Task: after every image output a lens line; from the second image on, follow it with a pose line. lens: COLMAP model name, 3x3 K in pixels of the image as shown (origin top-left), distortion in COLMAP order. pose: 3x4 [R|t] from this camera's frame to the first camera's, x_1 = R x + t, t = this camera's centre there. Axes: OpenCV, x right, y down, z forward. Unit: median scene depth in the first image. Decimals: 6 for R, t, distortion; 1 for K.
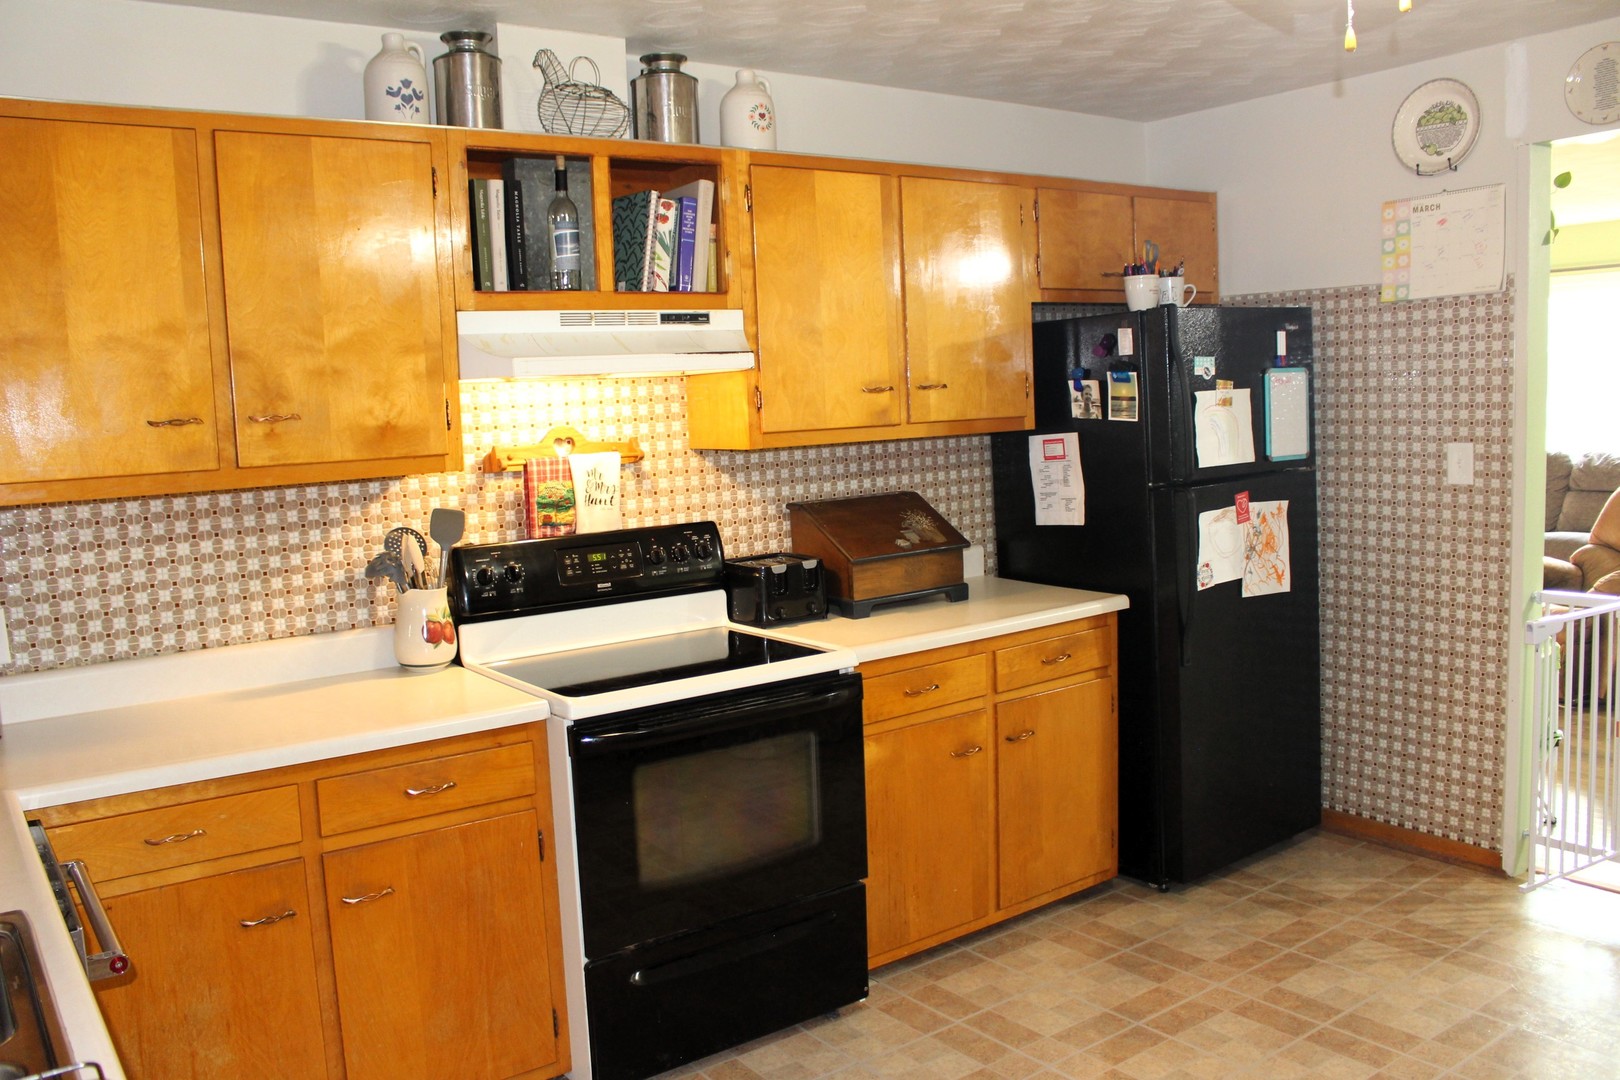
lens RADIAL K [[1330.3, 0, 761.8], [0, 1330.3, 558.7], [0, 0, 1]] dist [-0.155709, 0.114438]
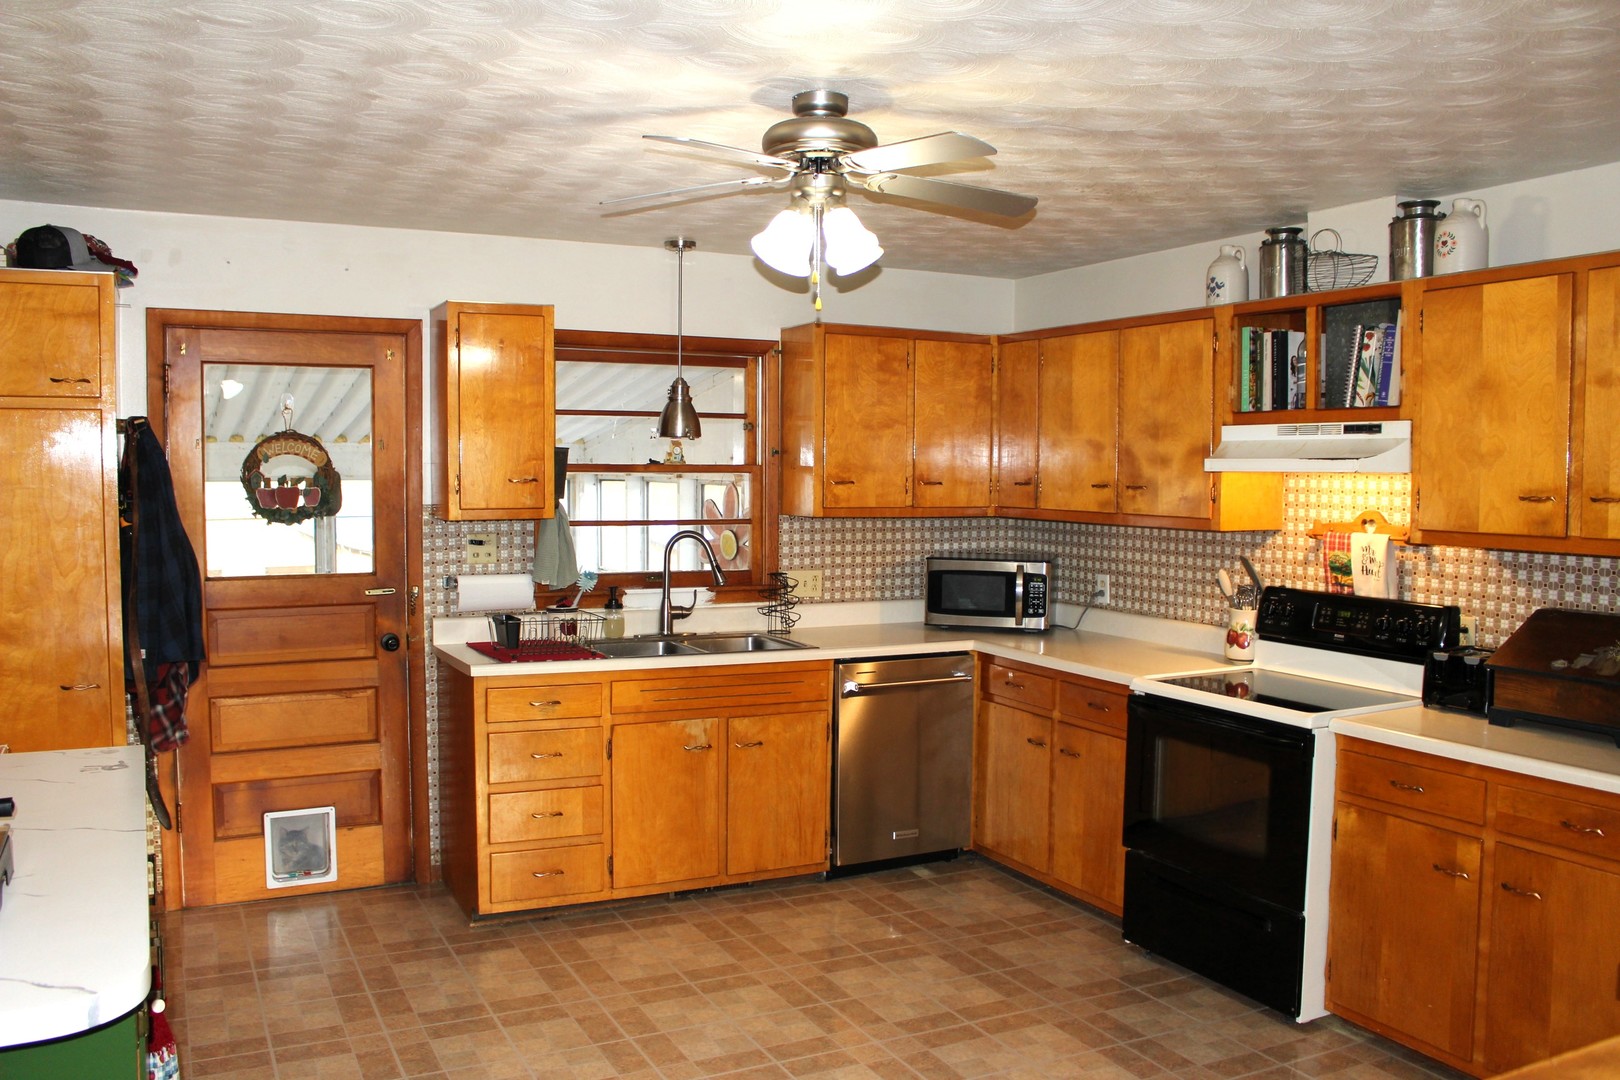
lens RADIAL K [[1330.3, 0, 813.3], [0, 1330.3, 537.1], [0, 0, 1]] dist [-0.155709, 0.114438]
pose [[-0.132848, 0.095592, -0.986516, 0.570494], [-0.118738, 0.986635, 0.111593, -0.074627], [0.983998, 0.131962, -0.119722, 0.313963]]
